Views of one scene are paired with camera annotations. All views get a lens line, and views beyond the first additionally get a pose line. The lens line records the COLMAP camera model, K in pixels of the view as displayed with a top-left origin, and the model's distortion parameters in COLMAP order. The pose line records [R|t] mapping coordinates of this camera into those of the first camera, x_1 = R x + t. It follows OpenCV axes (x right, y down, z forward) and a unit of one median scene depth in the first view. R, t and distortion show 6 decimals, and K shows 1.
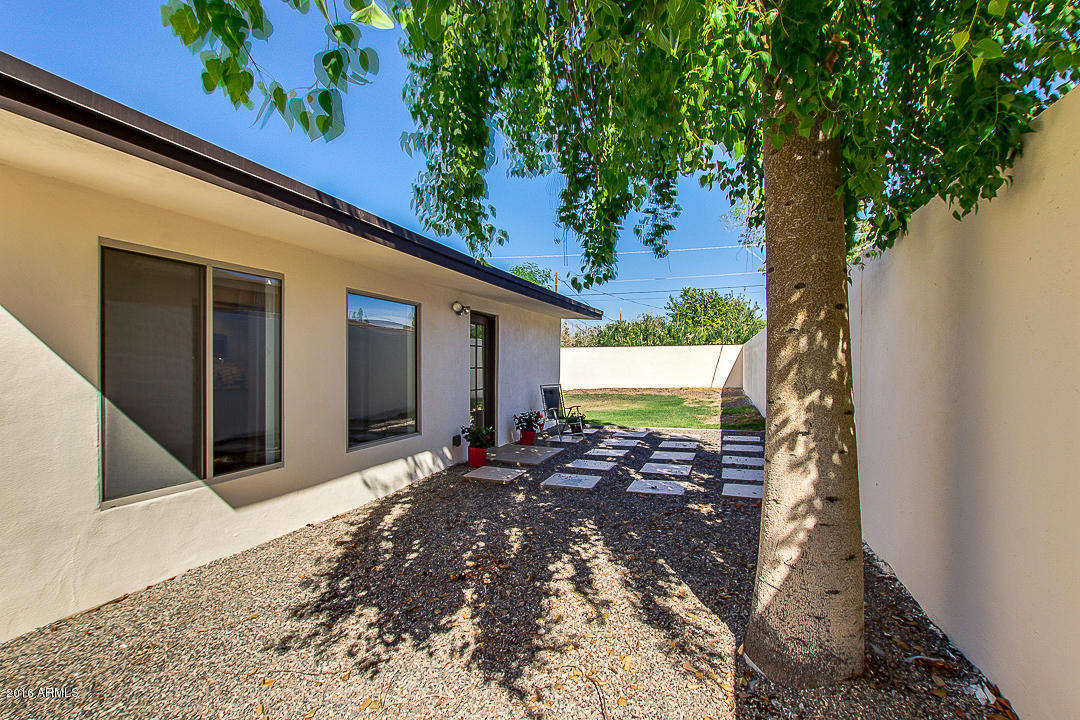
lens RADIAL K [[504.7, 0, 542.8], [0, 504.7, 361.9], [0, 0, 1]] dist [0.002759, -0.000910]
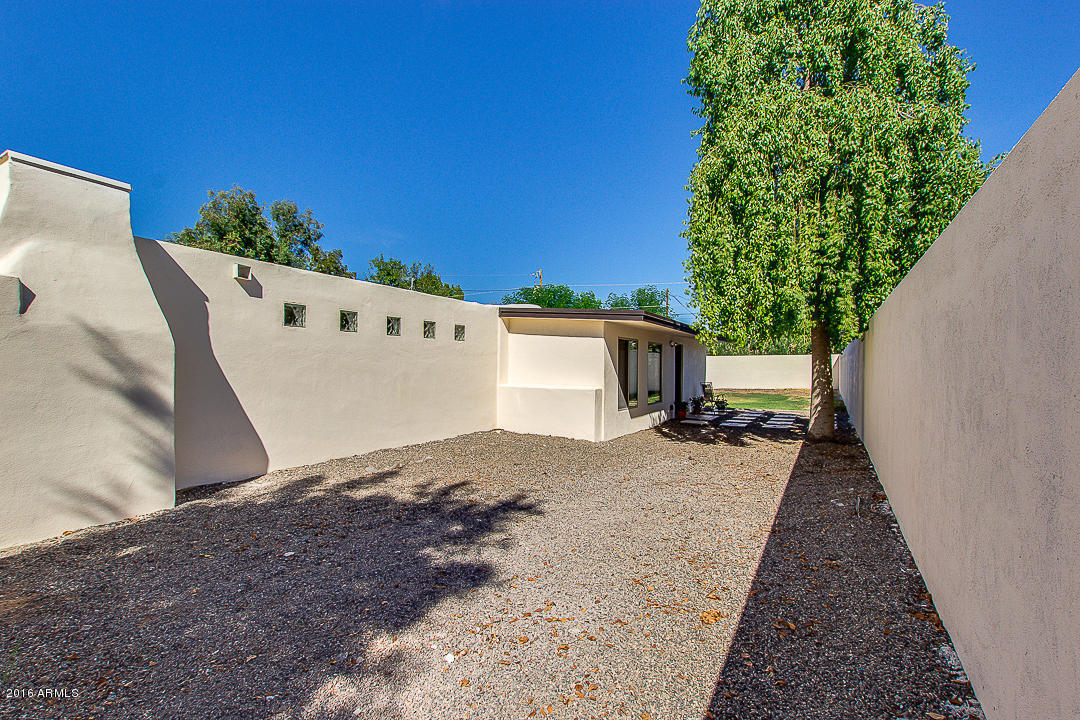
lens RADIAL K [[504.7, 0, 536.6], [0, 504.7, 364.8], [0, 0, 1]] dist [0.002759, -0.000910]
pose [[0.982512, 0.004200, -0.186151, -0.256129], [-0.004530, 0.999989, -0.001344, -0.011926], [0.186143, 0.002163, 0.982520, -0.900968]]
